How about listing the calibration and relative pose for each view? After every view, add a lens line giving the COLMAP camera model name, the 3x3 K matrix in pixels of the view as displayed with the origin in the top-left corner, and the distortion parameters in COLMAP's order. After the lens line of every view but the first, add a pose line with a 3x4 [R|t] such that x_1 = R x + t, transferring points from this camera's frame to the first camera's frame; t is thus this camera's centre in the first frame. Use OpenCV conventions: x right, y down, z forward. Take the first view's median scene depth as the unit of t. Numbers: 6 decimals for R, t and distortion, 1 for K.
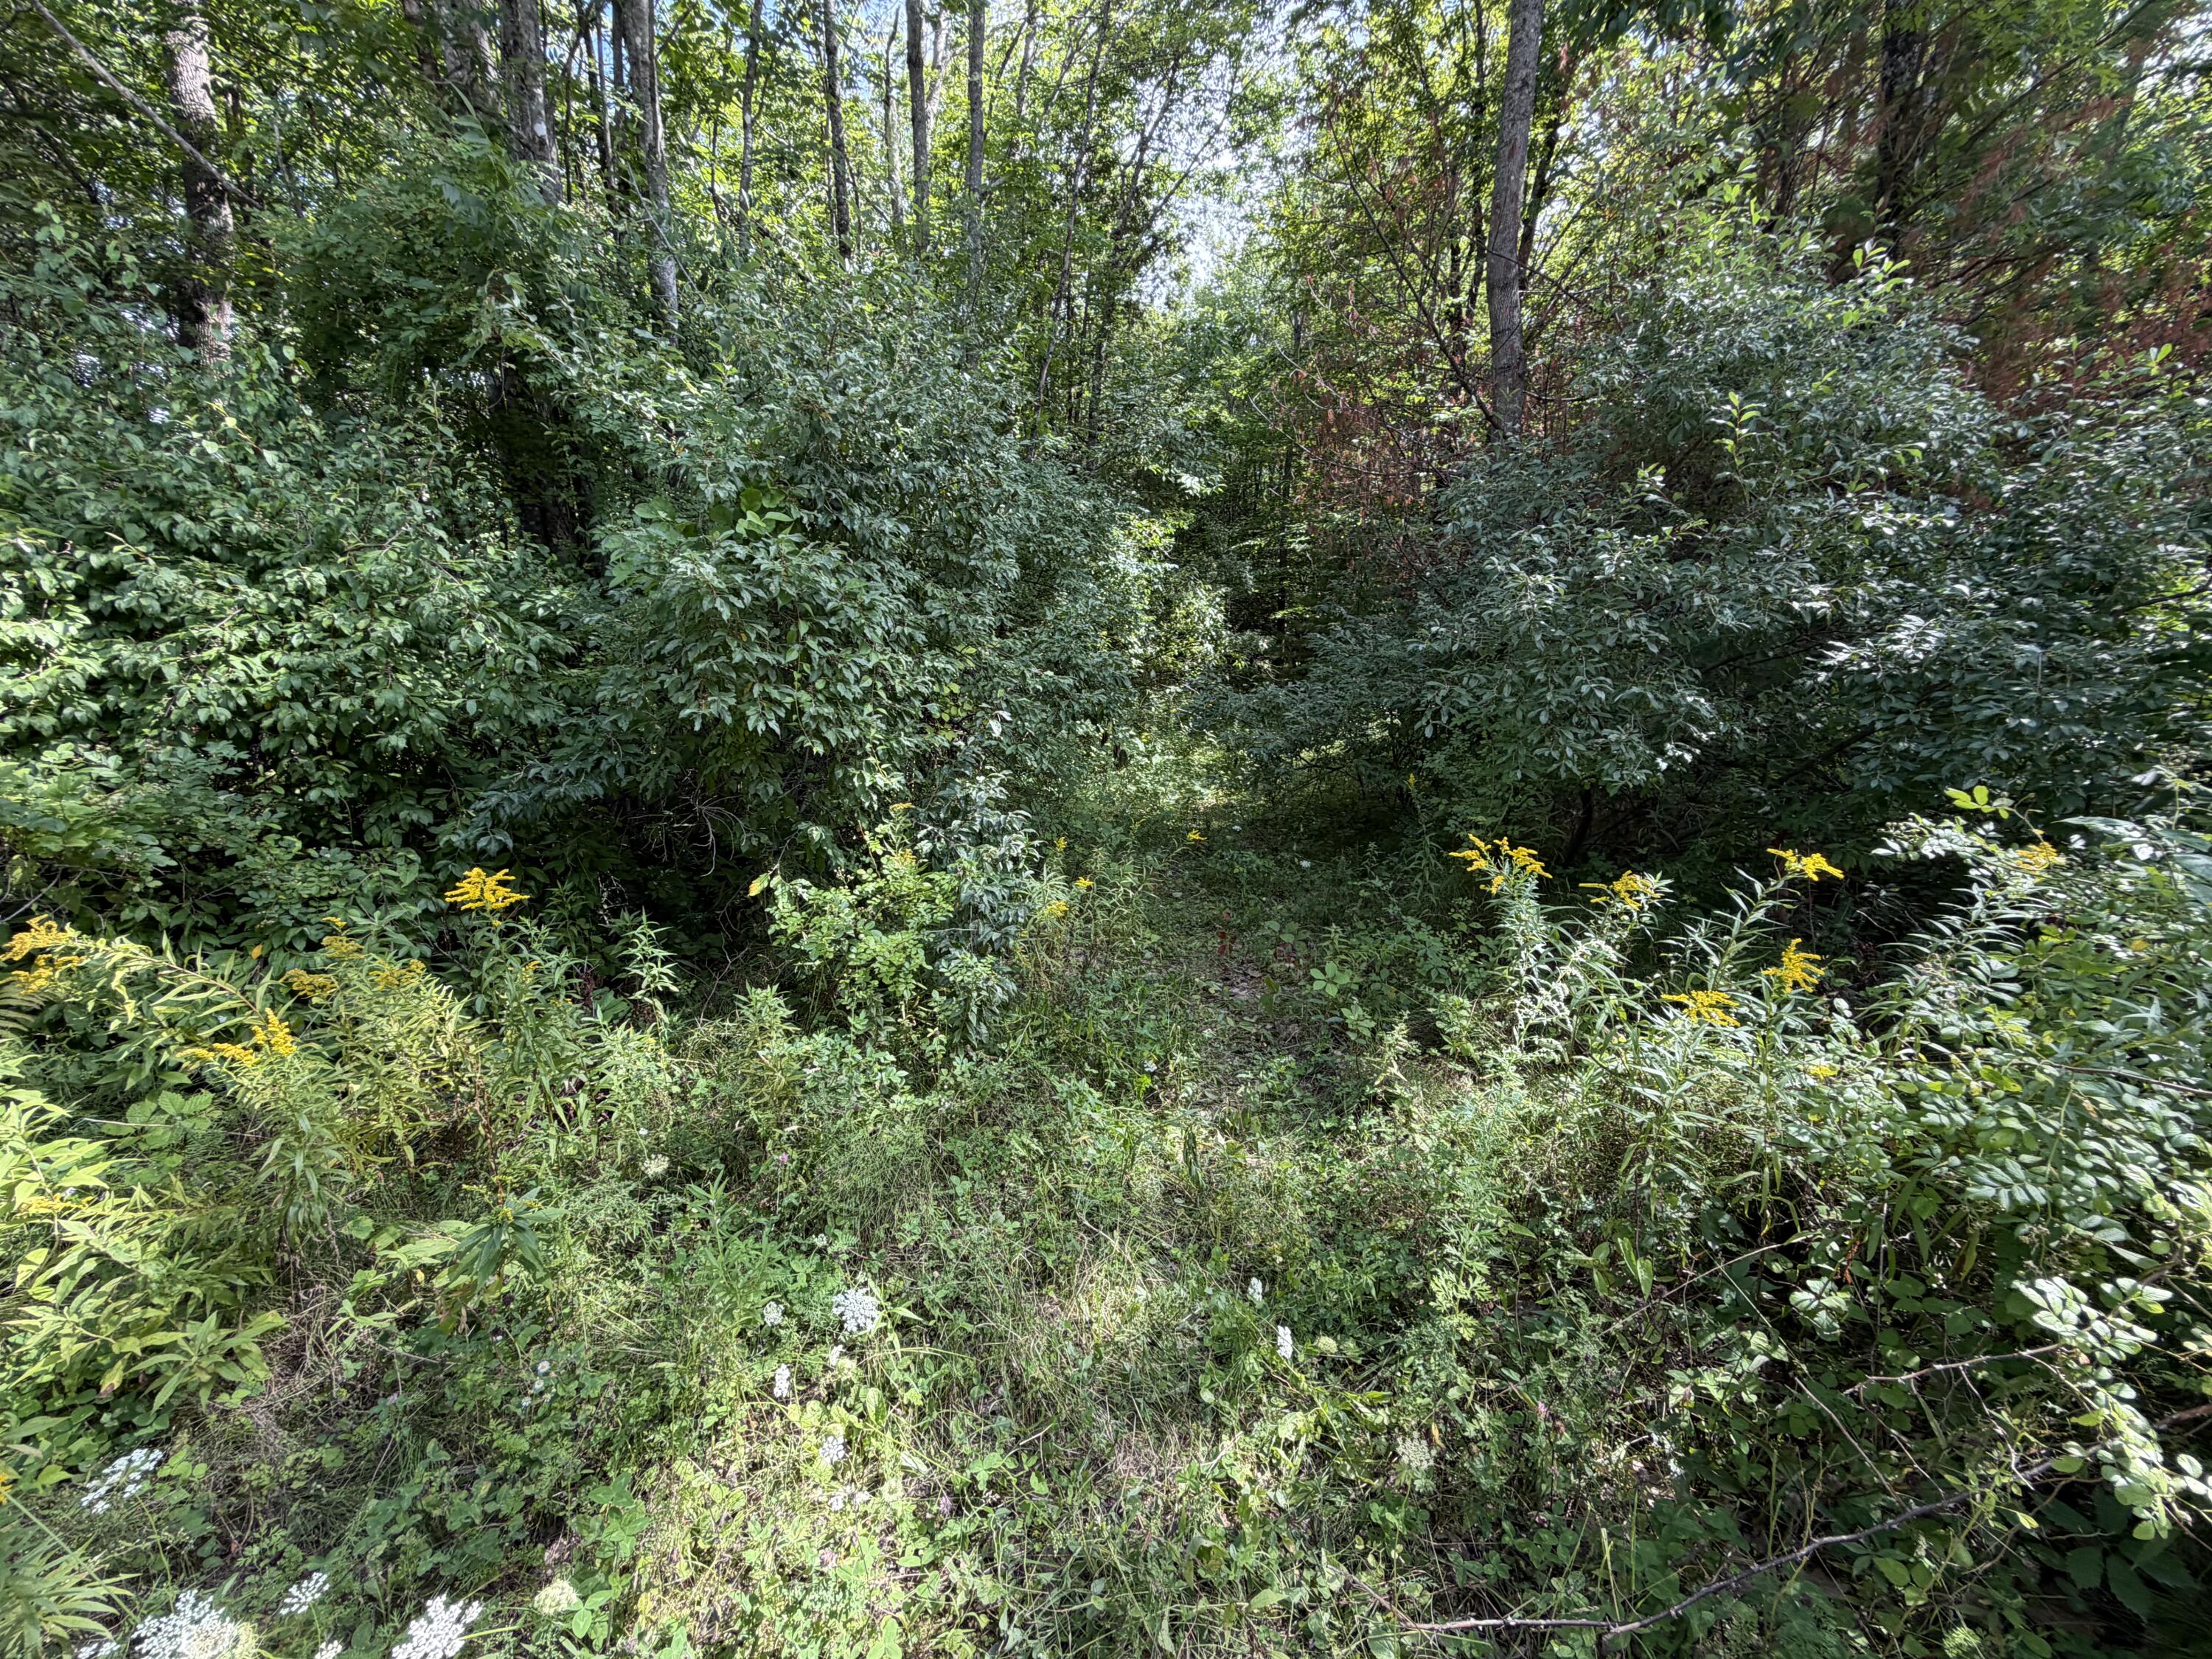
lens RADIAL K [[882.2, 0, 1111.3], [0, 882.2, 839.7], [0, 0, 1]] dist [-0.000731, 0.000684]
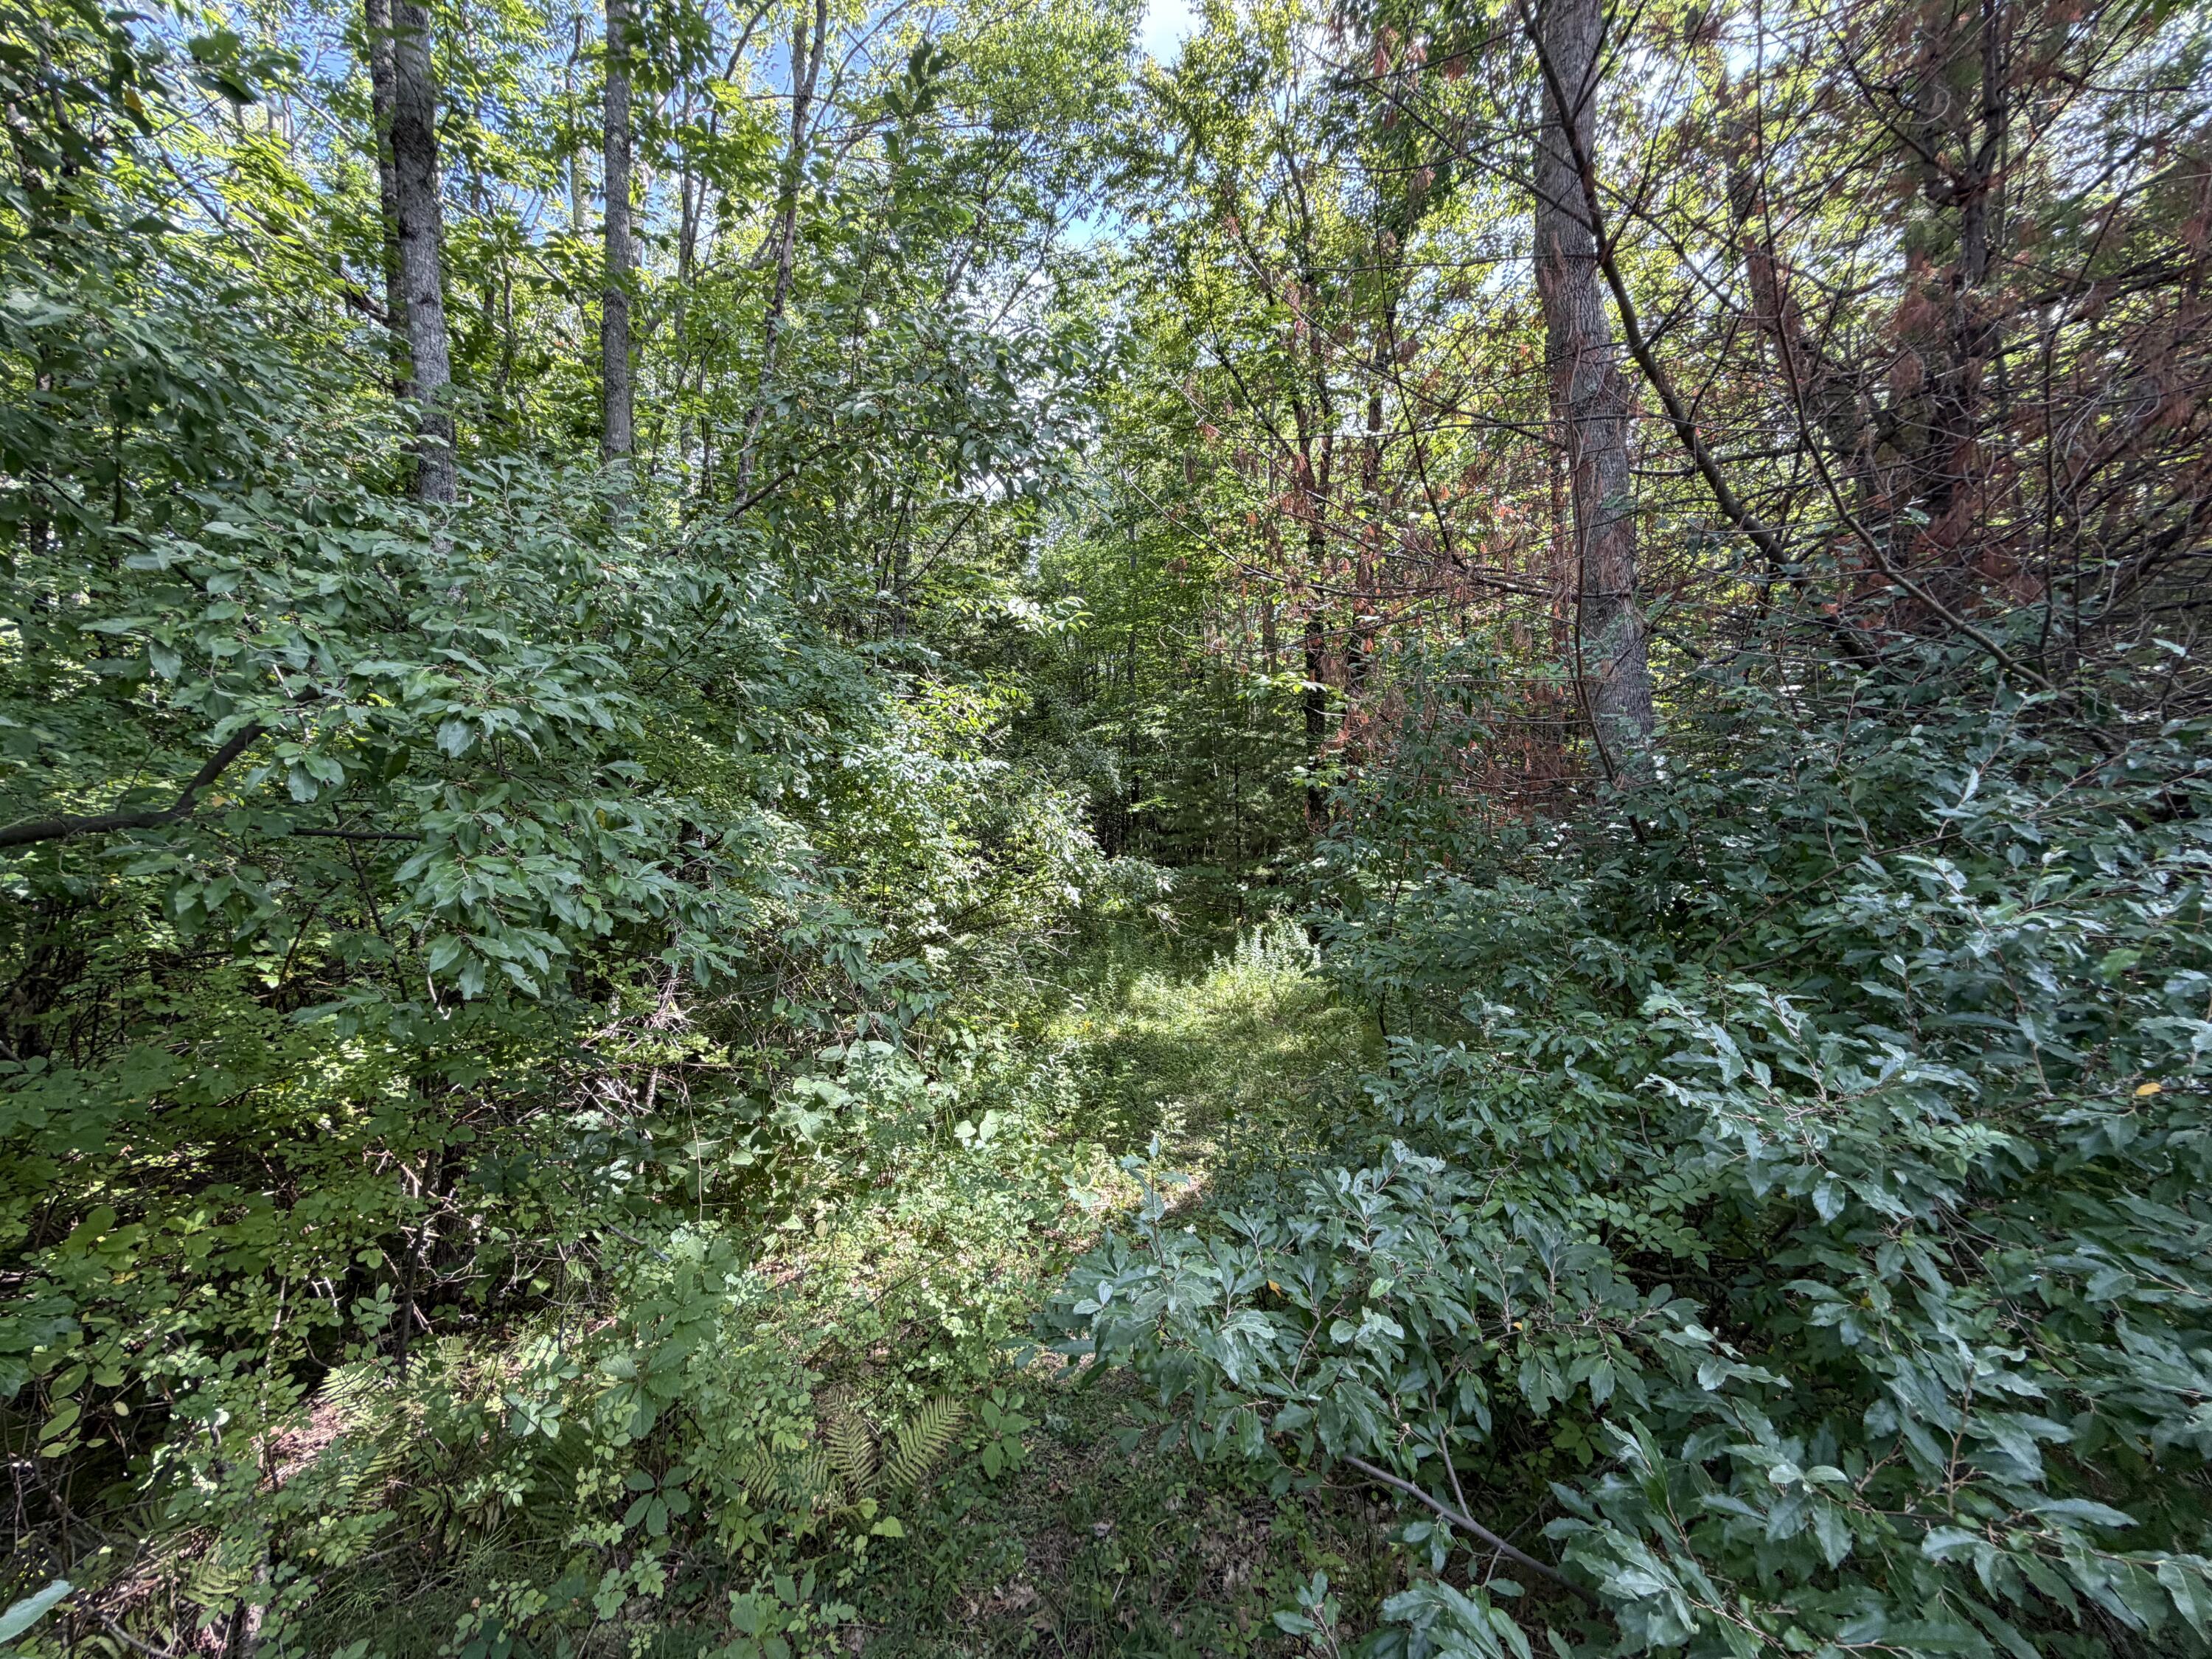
lens RADIAL K [[882.2, 0, 1107.4], [0, 882.2, 823.3], [0, 0, 1]] dist [-0.000731, 0.000684]
pose [[0.984995, -0.036375, 0.168704, 0.035653], [0.072585, 0.974189, -0.213746, -0.133274], [-0.156574, 0.222784, 0.962212, 0.411863]]
